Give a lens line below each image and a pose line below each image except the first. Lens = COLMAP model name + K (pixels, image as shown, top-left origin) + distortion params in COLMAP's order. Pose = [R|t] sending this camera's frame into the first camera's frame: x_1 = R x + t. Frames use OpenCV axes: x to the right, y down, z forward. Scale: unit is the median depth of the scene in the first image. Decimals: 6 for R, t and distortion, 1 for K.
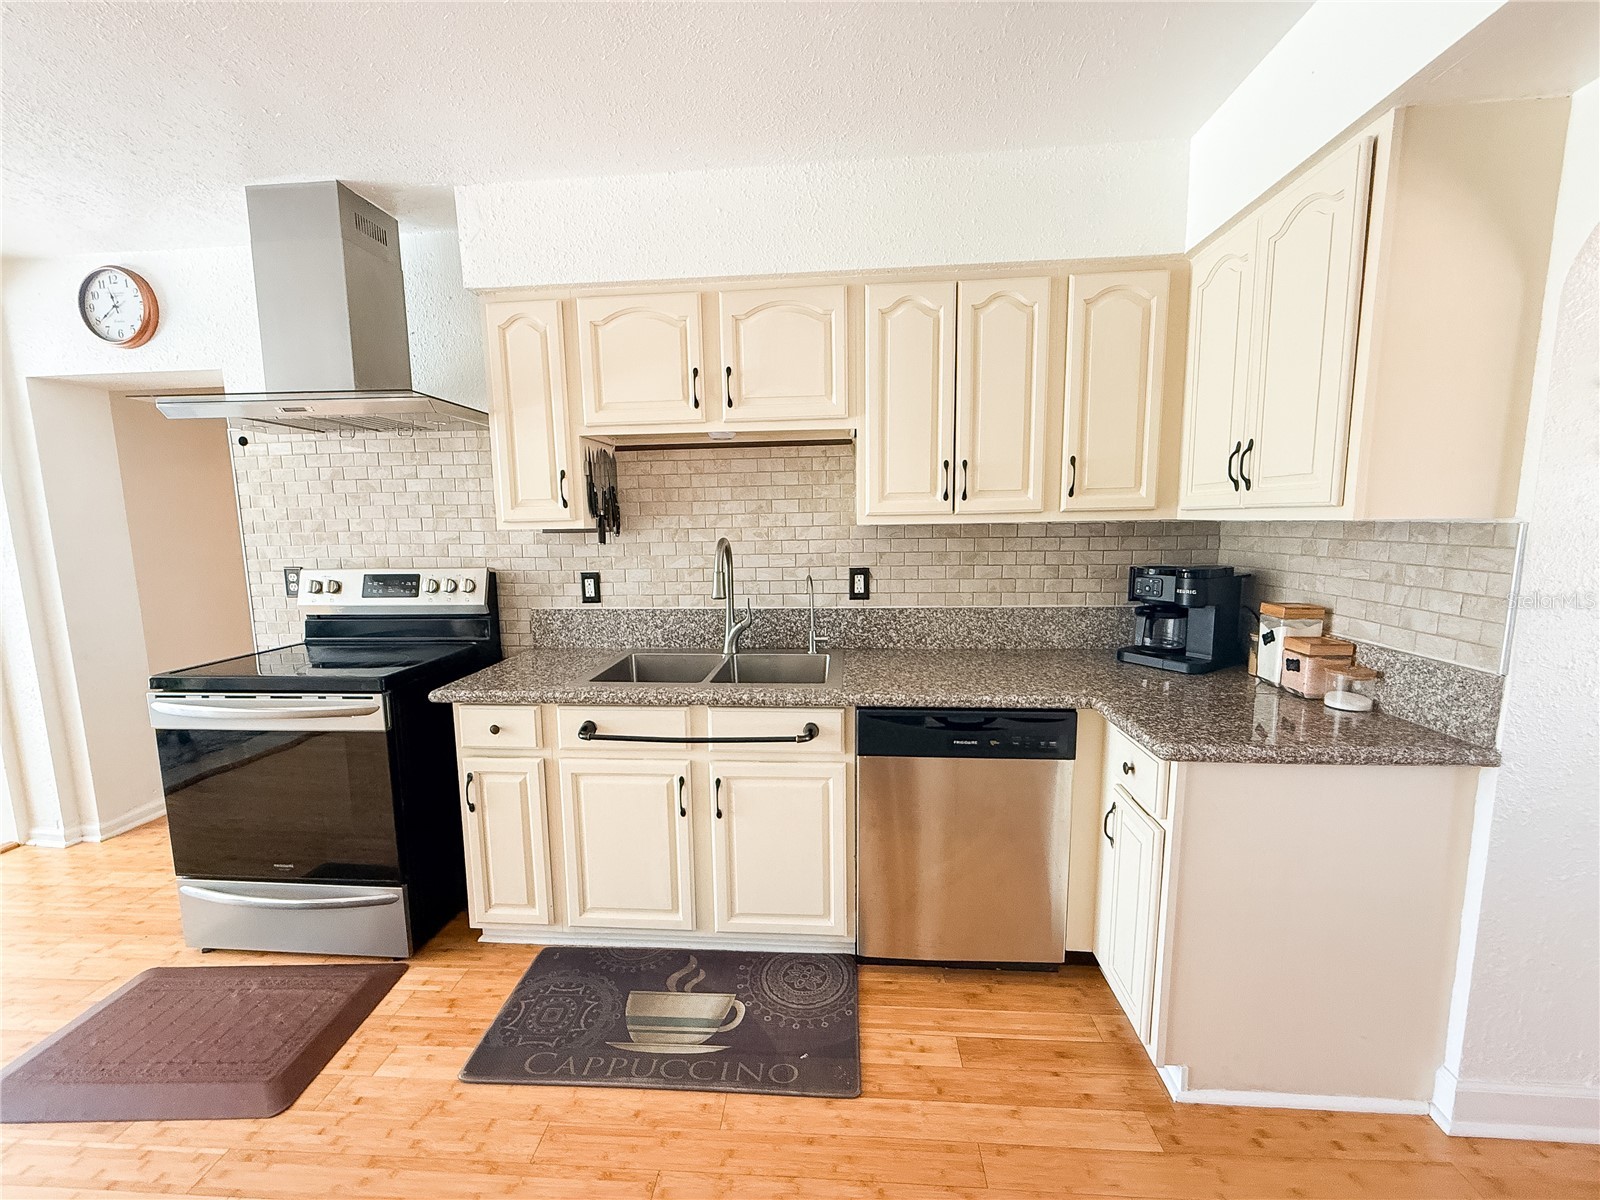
lens RADIAL K [[638.7, 0, 796.6], [0, 638.7, 602.1], [0, 0, 1]] dist [0.001294, -0.000609]
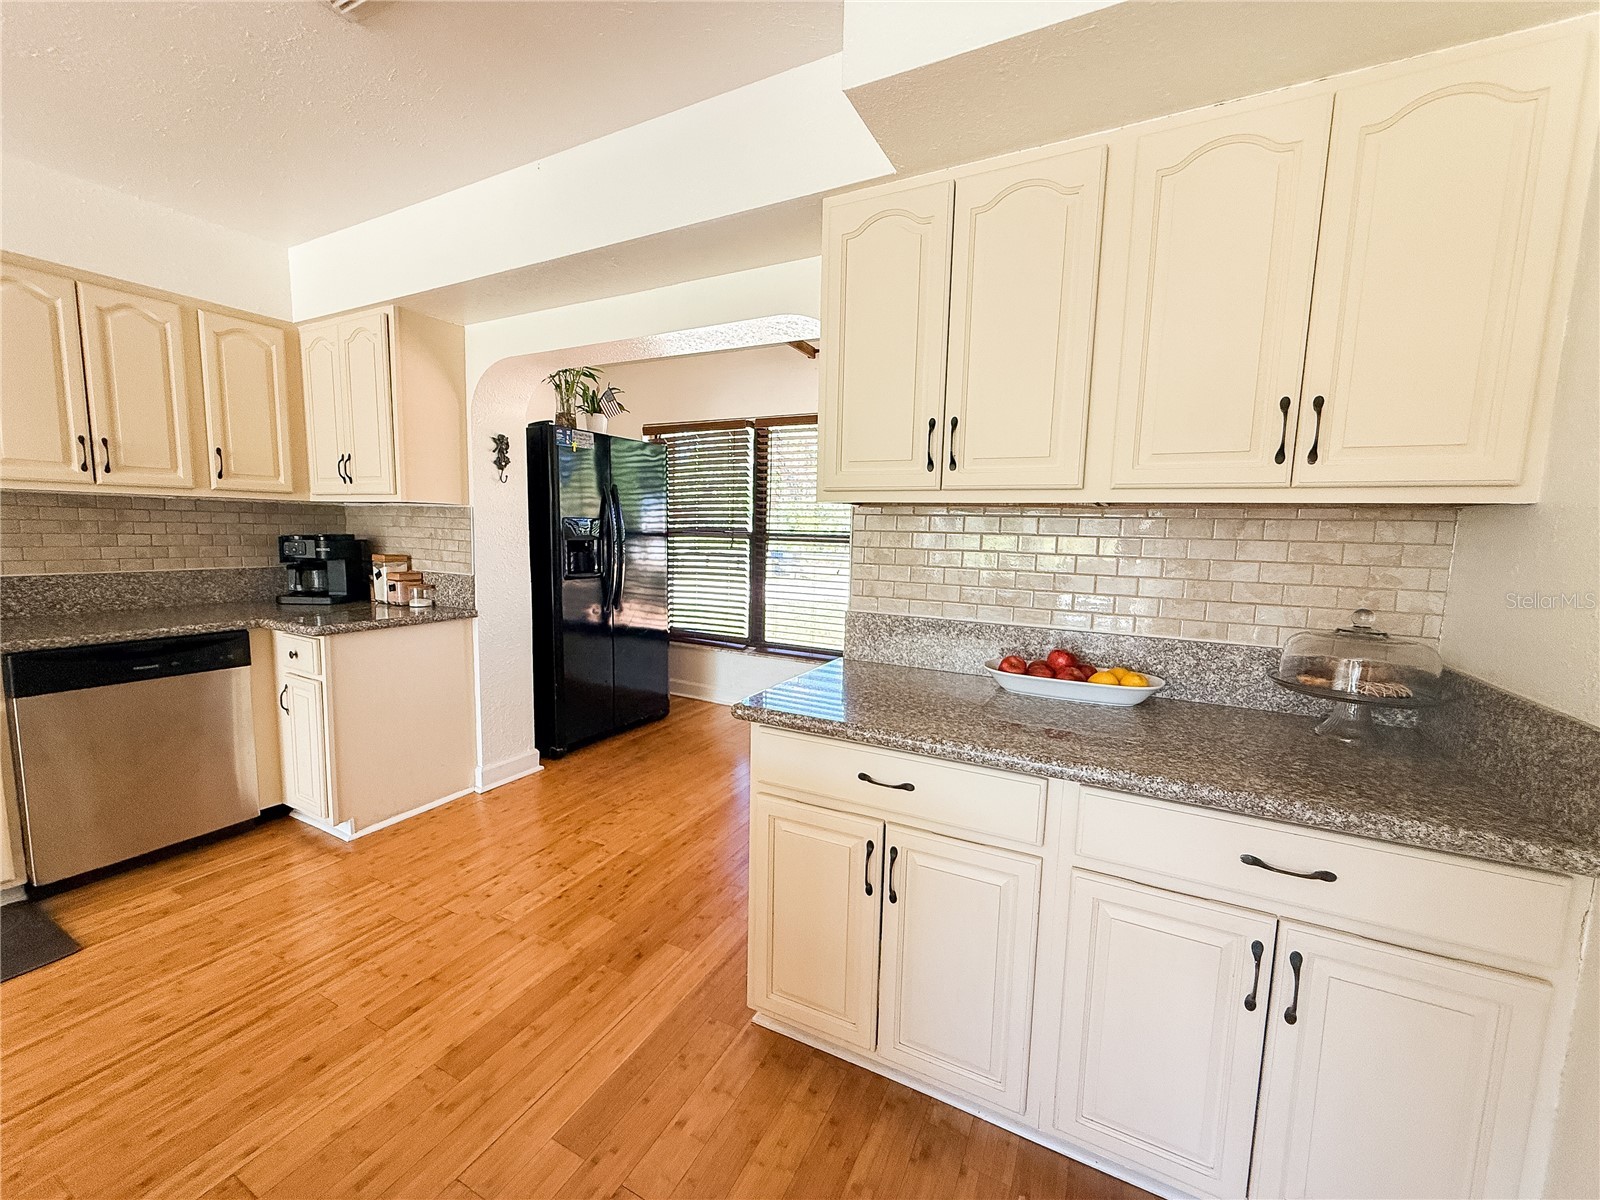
lens RADIAL K [[638.7, 0, 794.7], [0, 638.7, 601.6], [0, 0, 1]] dist [0.001294, -0.000609]
pose [[0.401088, -0.079967, 0.912542, -0.329066], [0.086109, 0.995063, 0.049351, 0.128828], [-0.911983, 0.058784, 0.405994, -0.620626]]
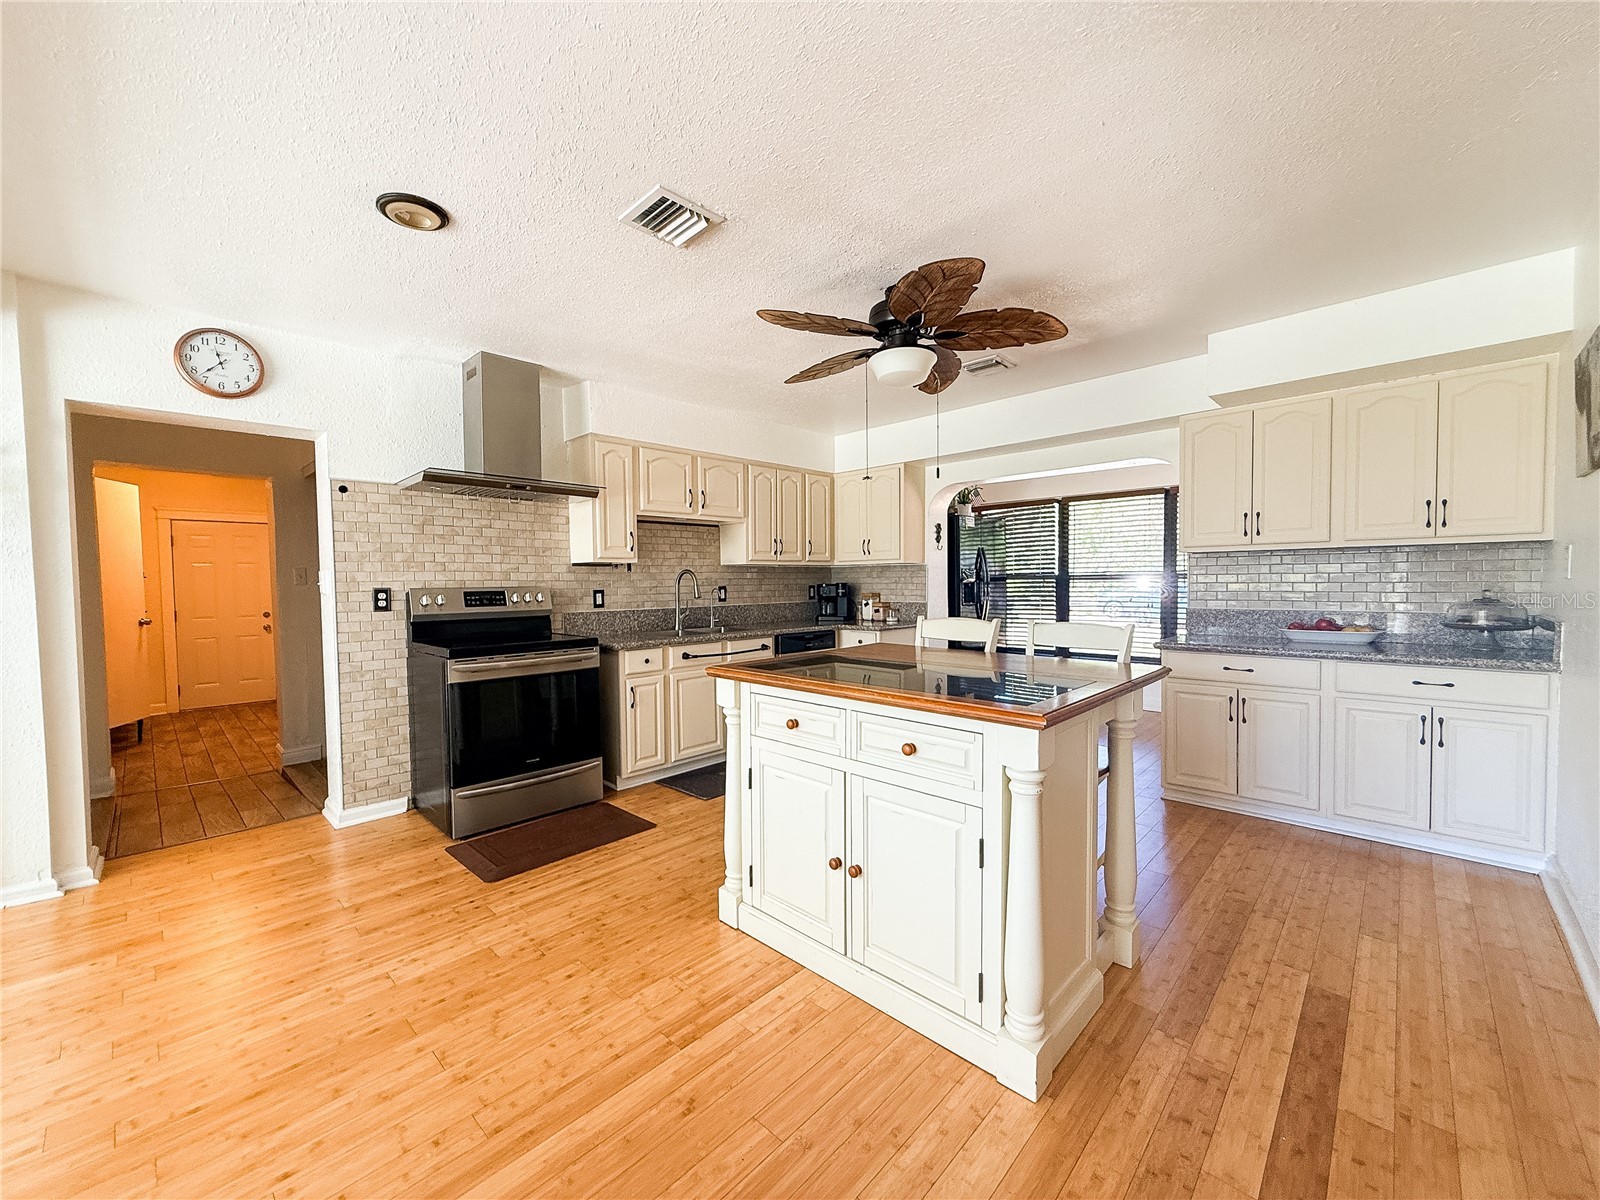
lens RADIAL K [[638.7, 0, 795.5], [0, 638.7, 603.8], [0, 0, 1]] dist [0.001294, -0.000609]
pose [[0.642078, -0.020612, 0.766362, -1.664806], [0.099804, 0.993379, -0.056900, 0.180079], [-0.760115, 0.113020, 0.639884, -0.621230]]
